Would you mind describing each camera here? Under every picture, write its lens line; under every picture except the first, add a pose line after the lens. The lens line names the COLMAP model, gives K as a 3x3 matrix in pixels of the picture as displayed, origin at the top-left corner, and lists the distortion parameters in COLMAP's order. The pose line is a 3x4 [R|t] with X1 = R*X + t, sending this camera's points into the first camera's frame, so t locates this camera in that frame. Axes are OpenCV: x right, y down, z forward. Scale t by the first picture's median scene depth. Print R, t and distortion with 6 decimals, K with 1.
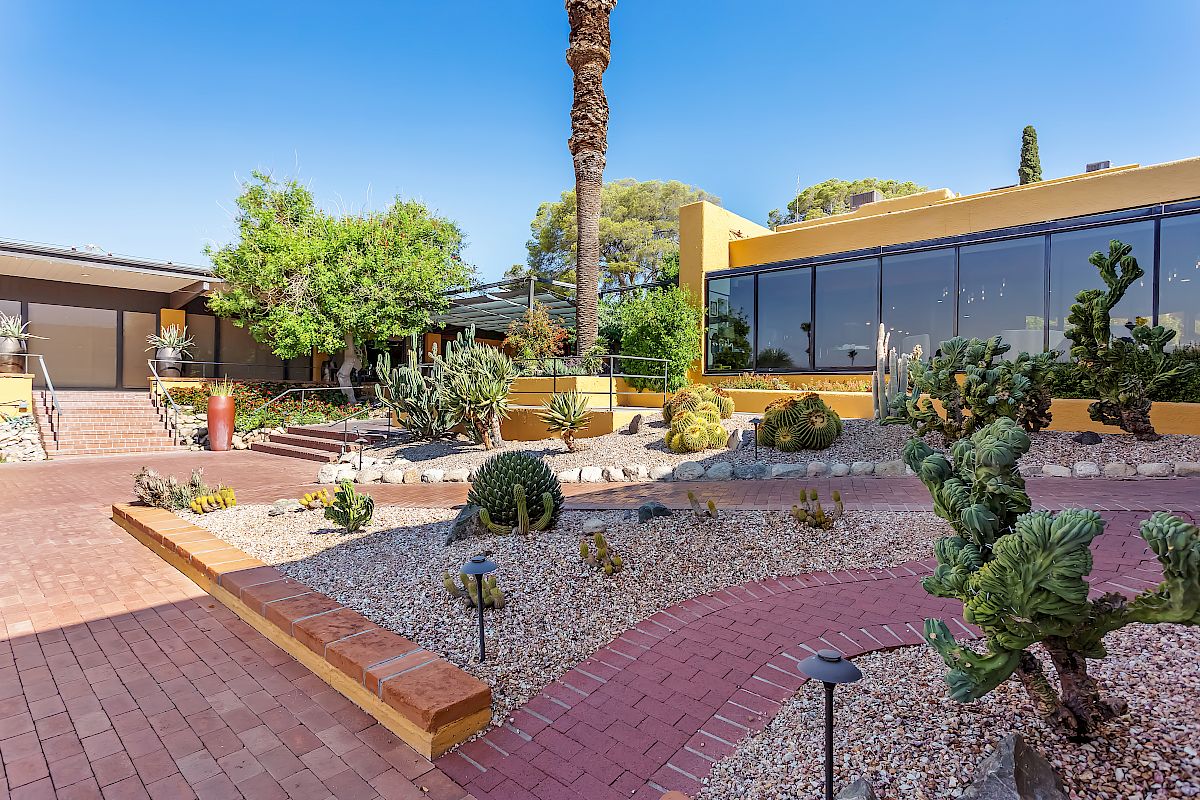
lens RADIAL K [[615.7, 0, 600.0], [0, 615.7, 400.0], [0, 0, 1]] dist [-0.007132, 0.000242]
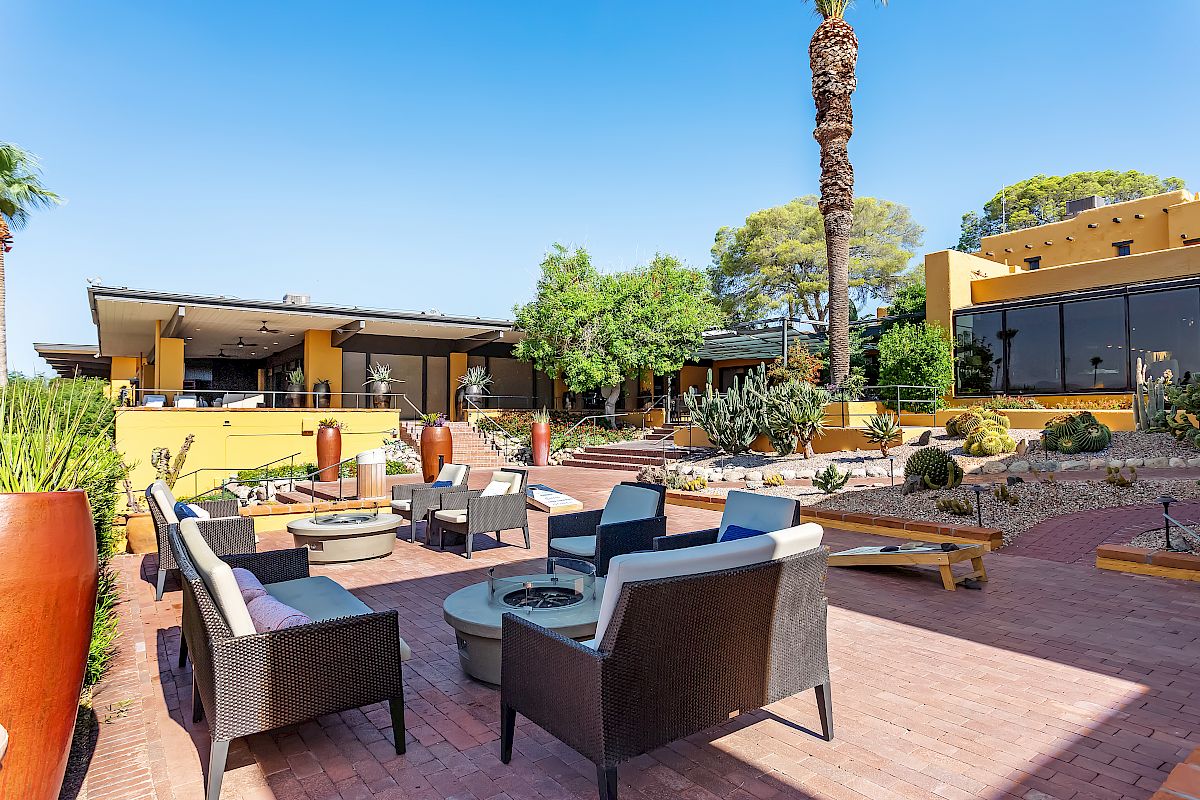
lens RADIAL K [[680.5, 0, 600.0], [0, 680.5, 400.0], [0, 0, 1]] dist [-0.003366, 0.001801]
pose [[0.979549, -0.024255, -0.199737, -0.217374], [0.017163, 0.999162, -0.037158, 0.000455], [0.200471, 0.032970, 0.979145, -0.370756]]
